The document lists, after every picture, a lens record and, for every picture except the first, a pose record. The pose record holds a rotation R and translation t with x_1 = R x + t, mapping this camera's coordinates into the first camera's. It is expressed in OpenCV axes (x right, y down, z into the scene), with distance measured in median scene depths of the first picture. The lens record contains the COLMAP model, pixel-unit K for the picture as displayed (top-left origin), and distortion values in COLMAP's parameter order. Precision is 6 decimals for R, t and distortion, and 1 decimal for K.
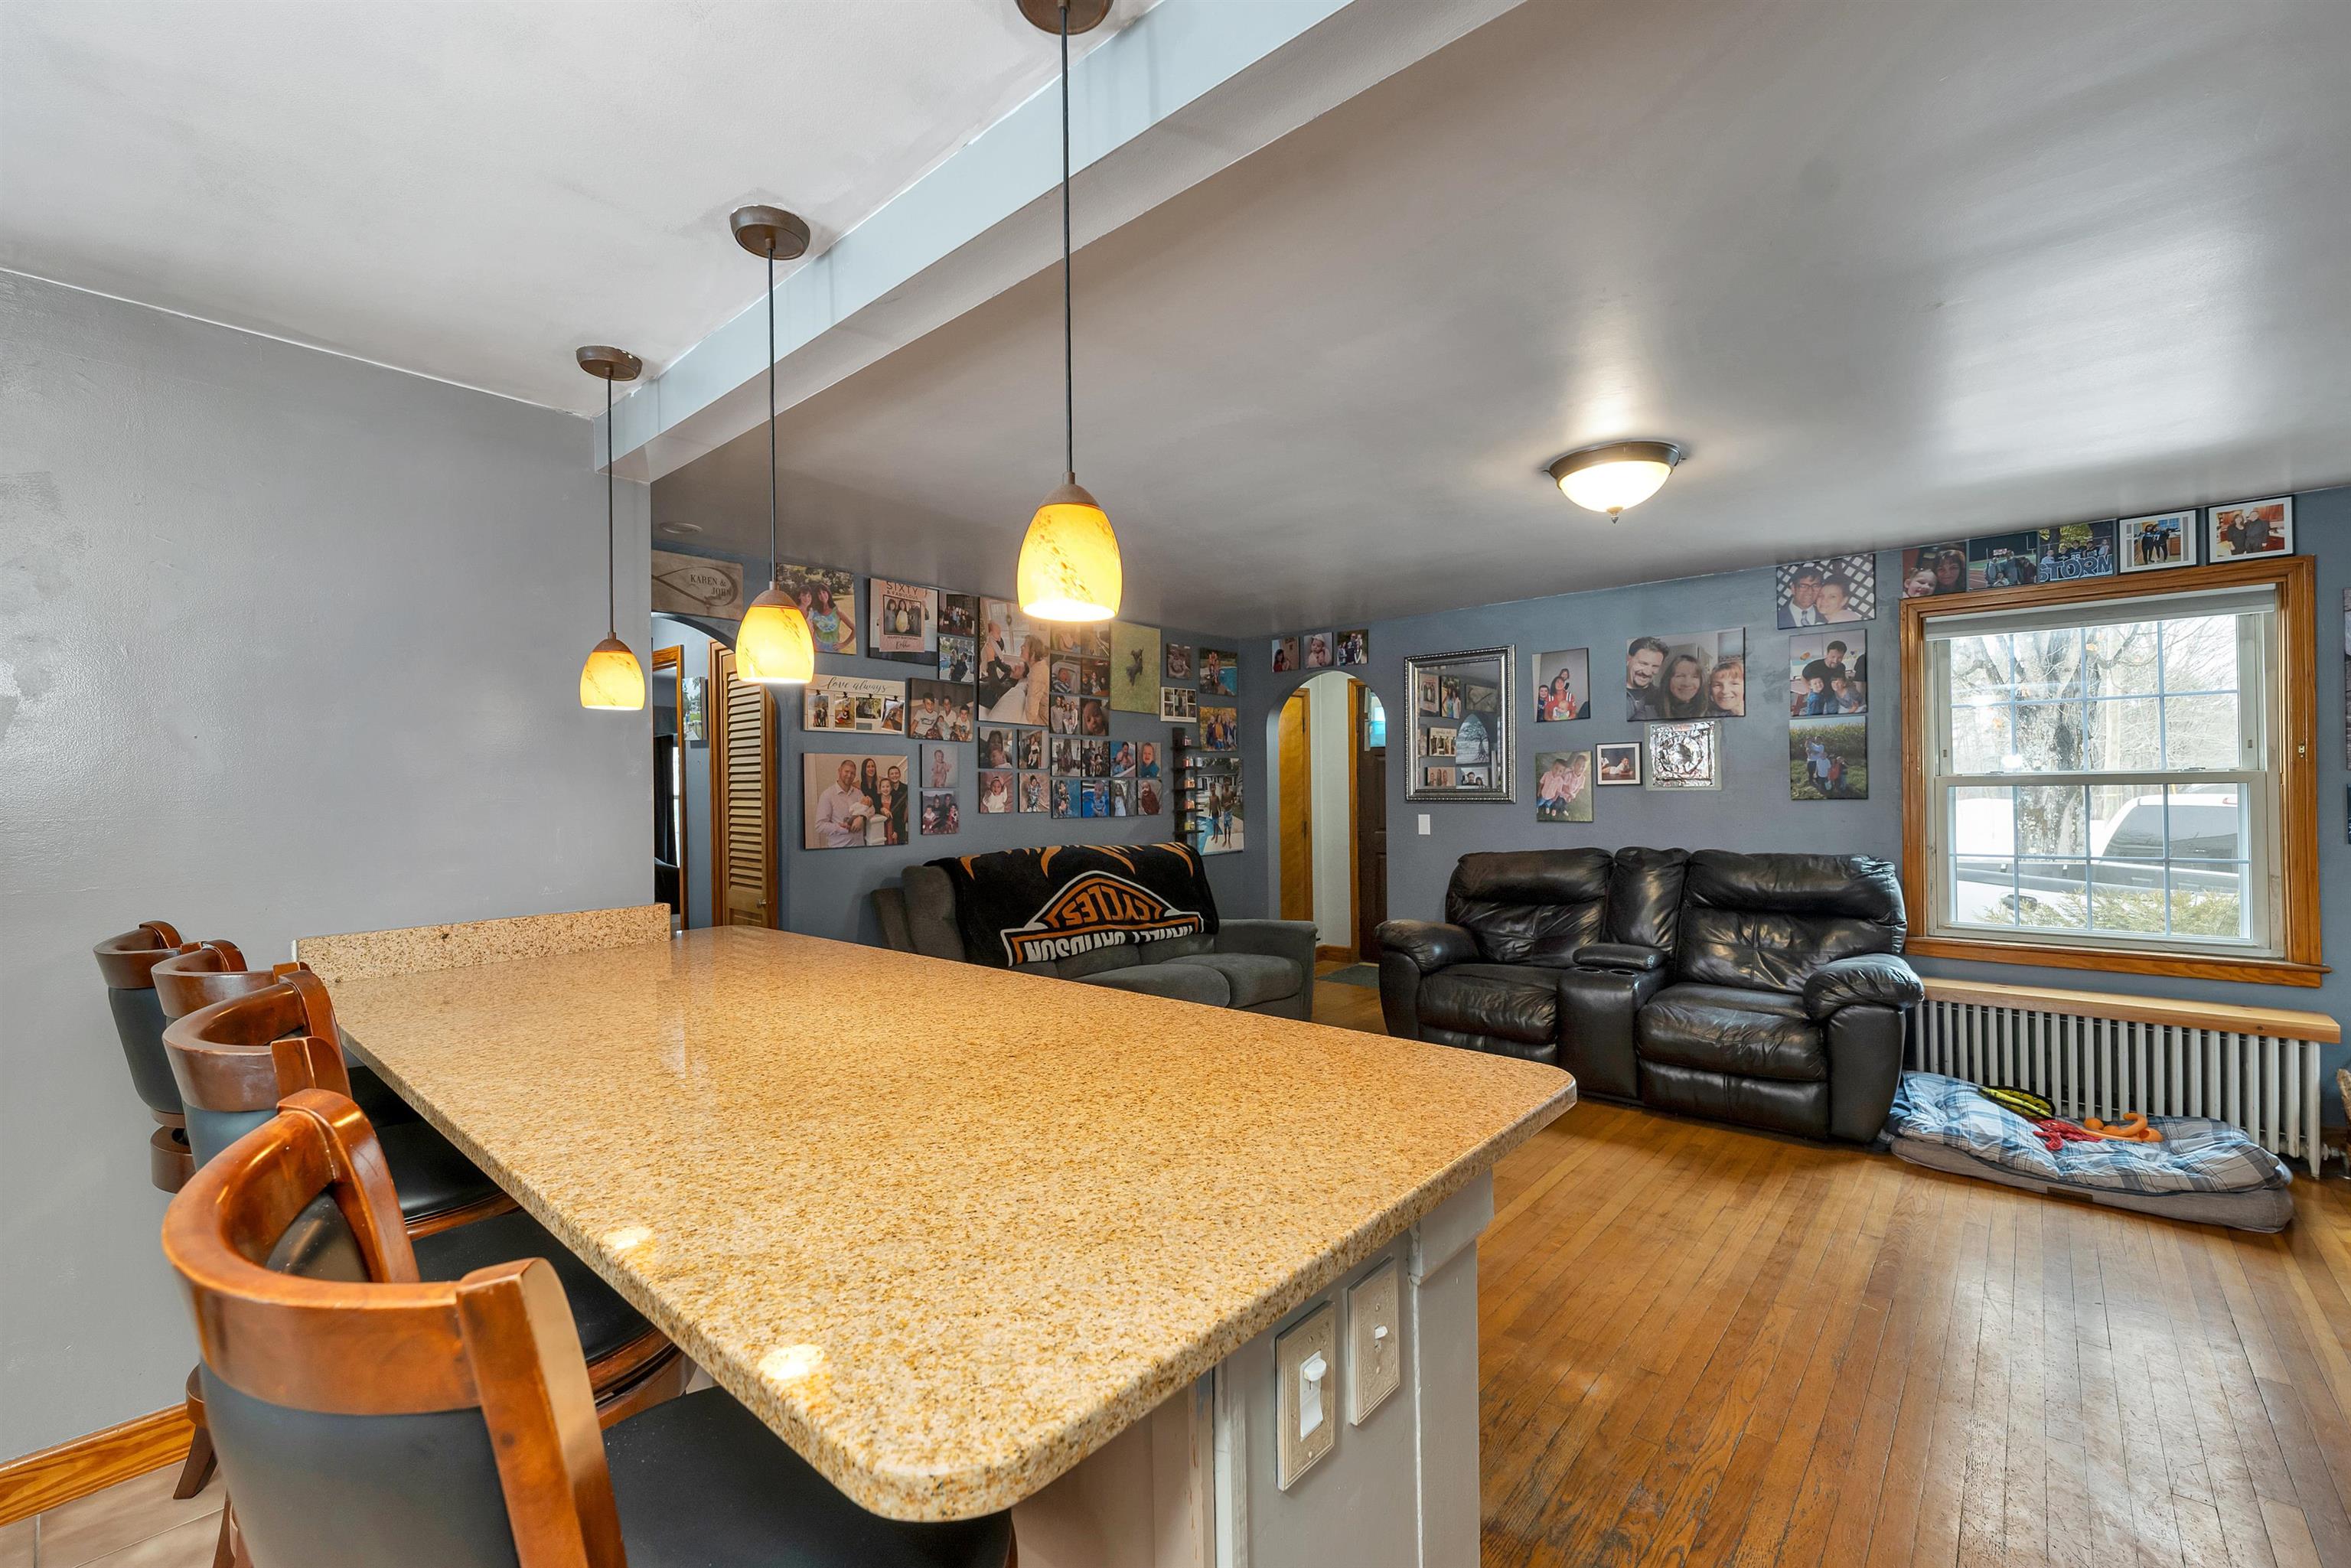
lens RADIAL K [[975.4, 0, 1168.7], [0, 975.4, 788.4], [0, 0, 1]] dist [-0.001523, -0.000447]
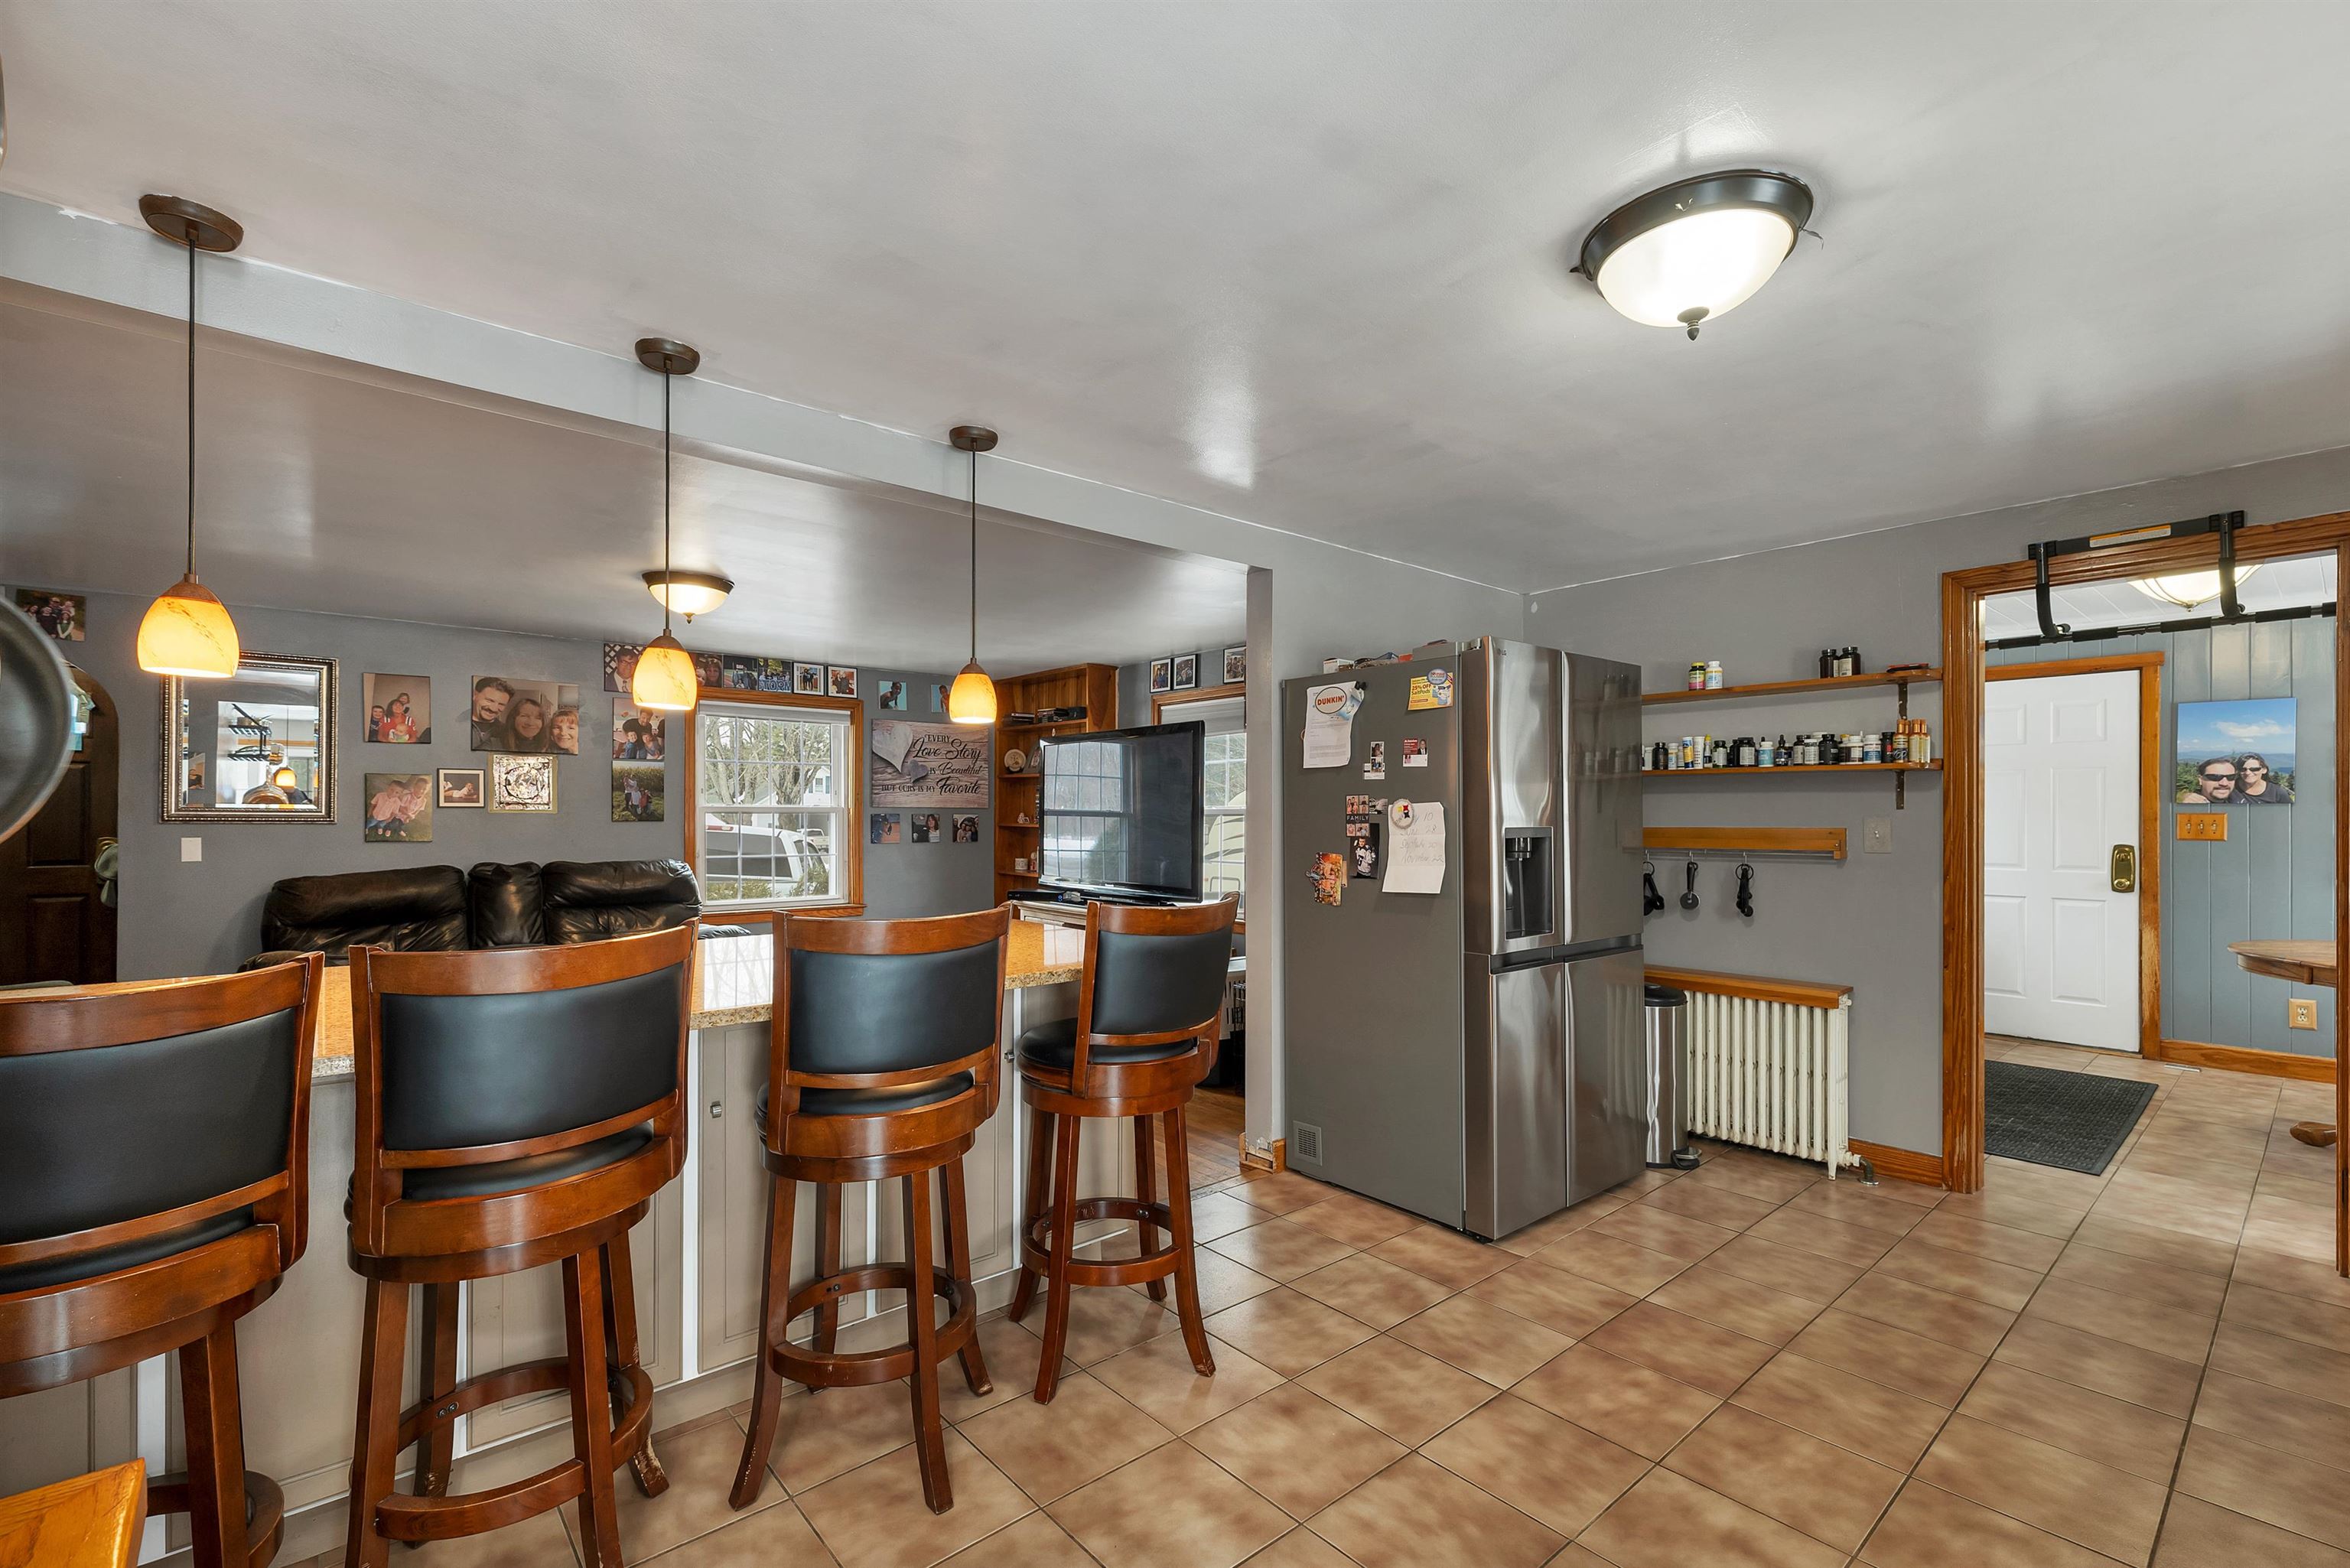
lens RADIAL K [[1013.2, 0, 1172.3], [0, 1013.2, 815.9], [0, 0, 1]] dist [0.000744, 0.000388]
pose [[0.137223, 0.014649, 0.990432, -0.588749], [-0.007296, 0.999878, -0.013778, 0.016956], [-0.990513, -0.005335, 0.137313, 0.055679]]
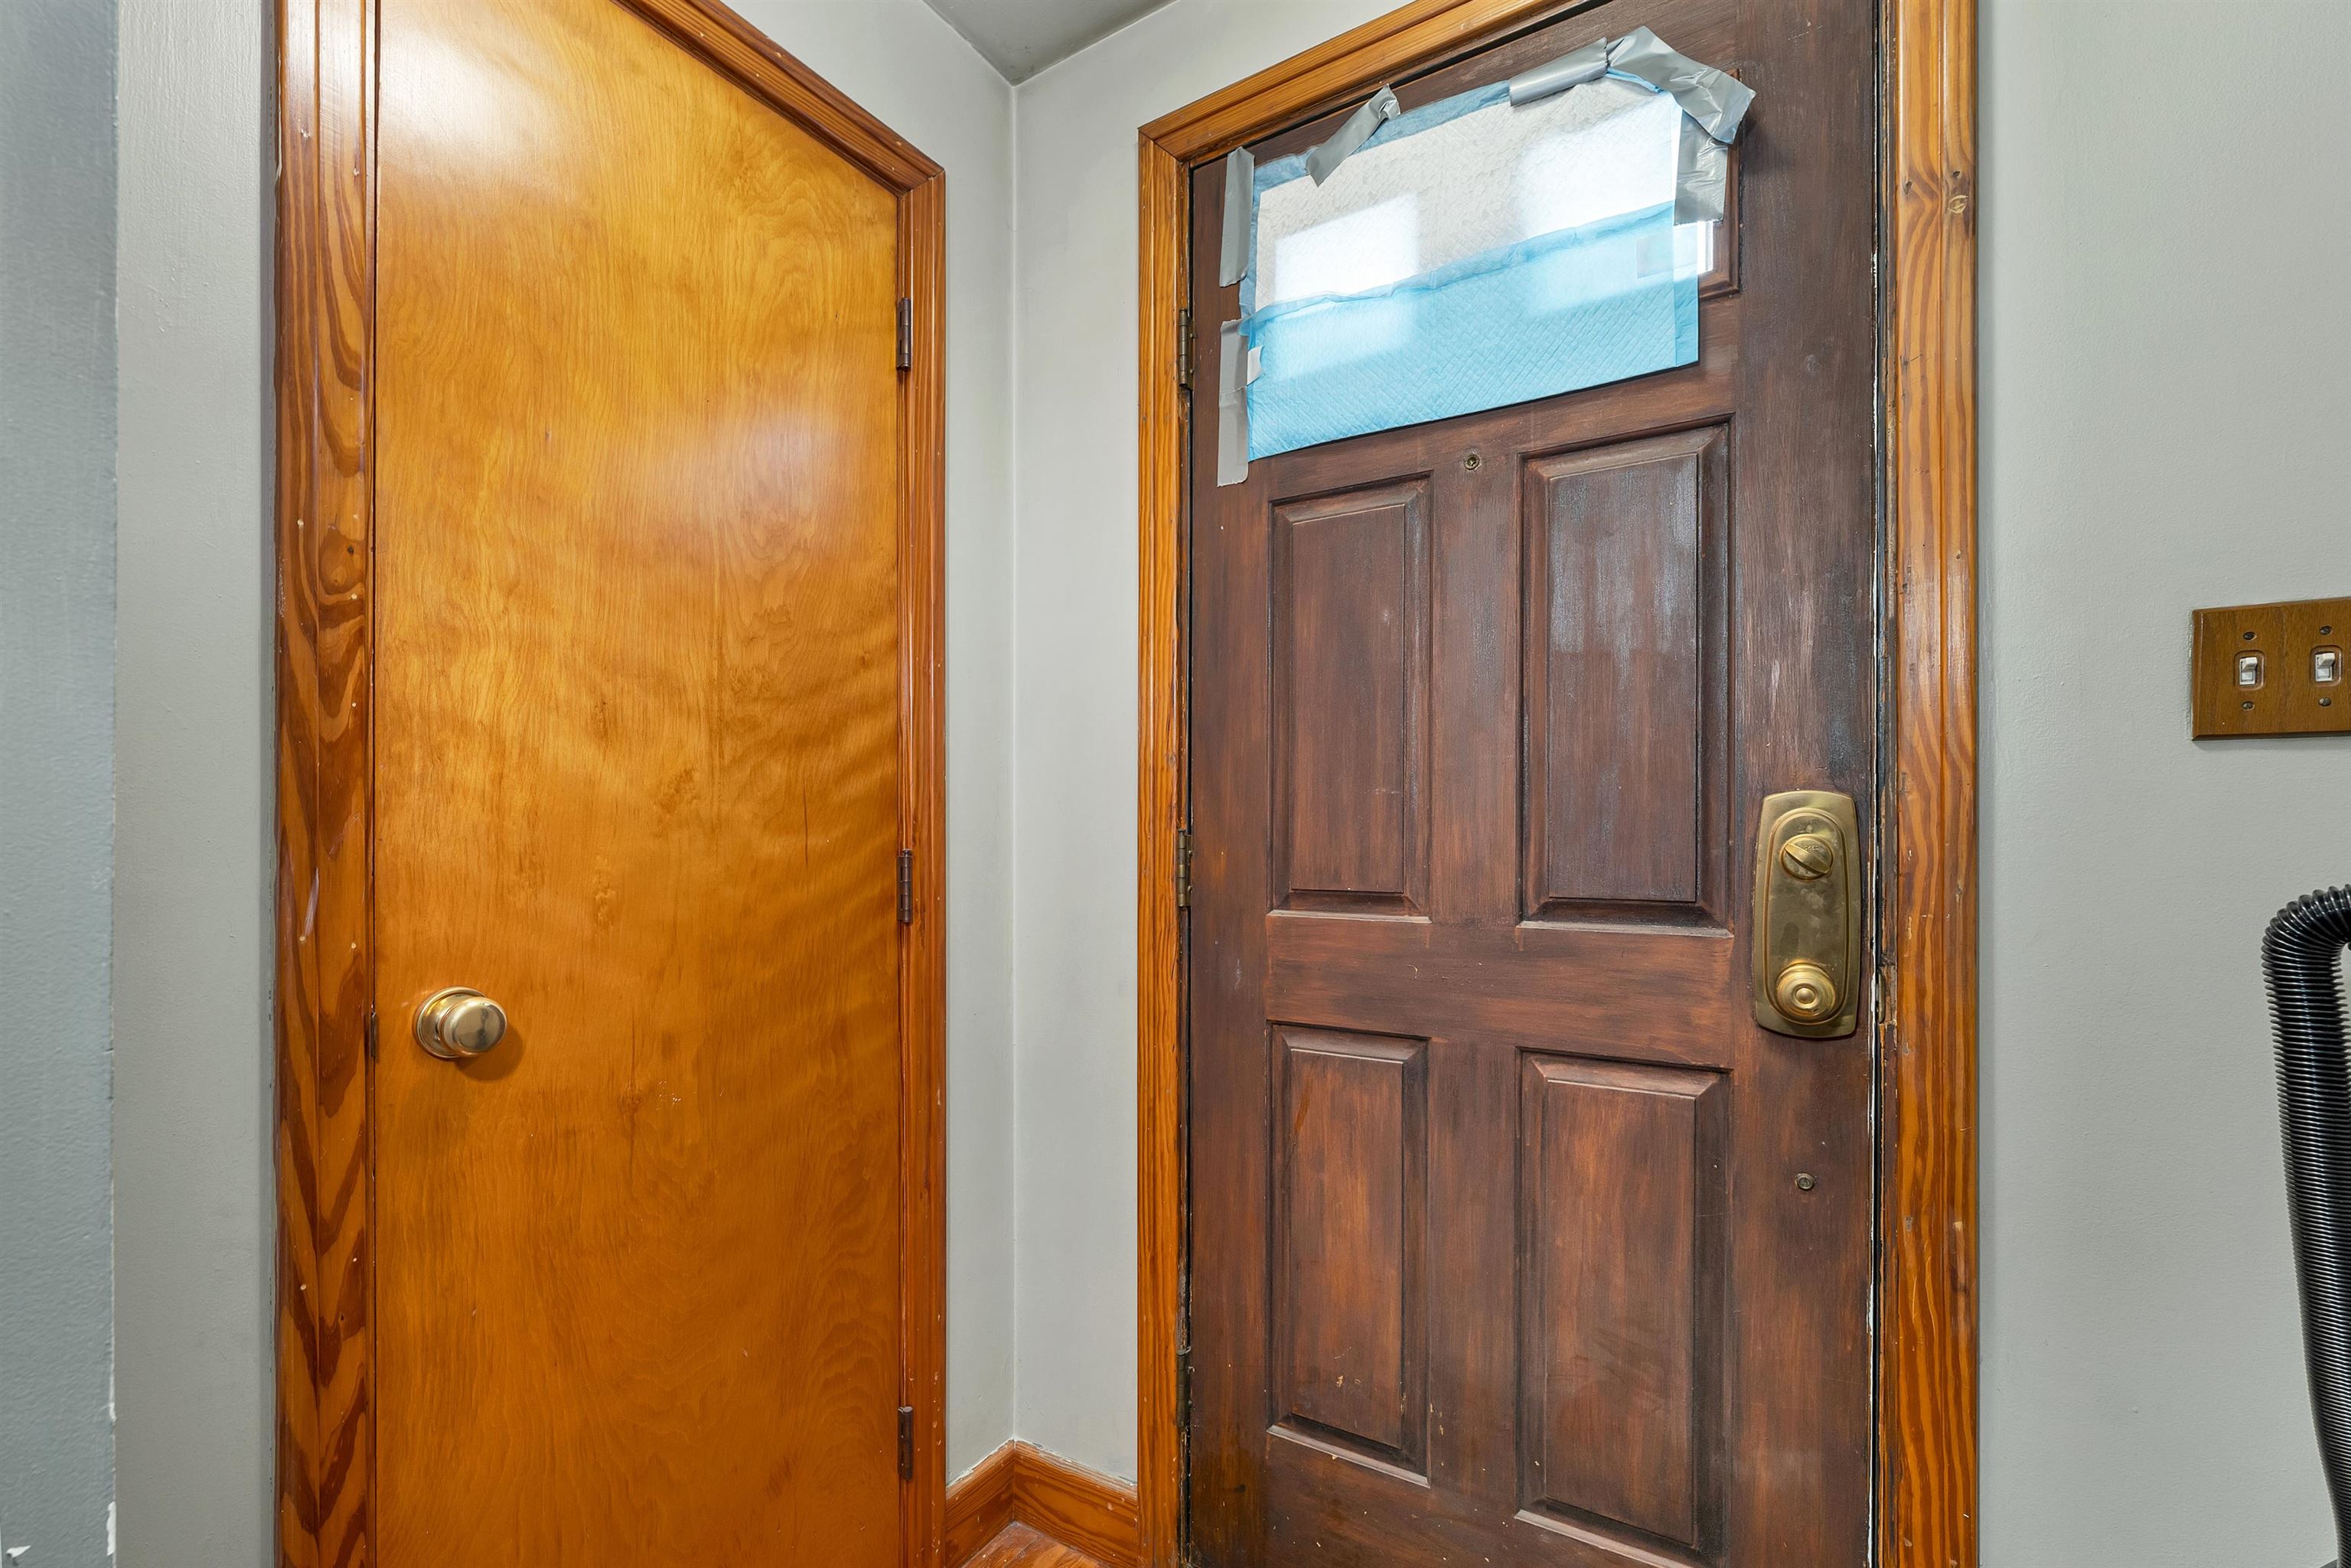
lens RADIAL K [[1001.3, 0, 1171.1], [0, 1001.3, 838.8], [0, 0, 1]] dist [-0.000369, -0.000123]
pose [[0.985839, 0.013330, 0.167166, 0.251359], [-0.013718, 0.999905, 0.001167, 0.047969], [-0.167135, -0.003444, 0.985928, 1.272199]]
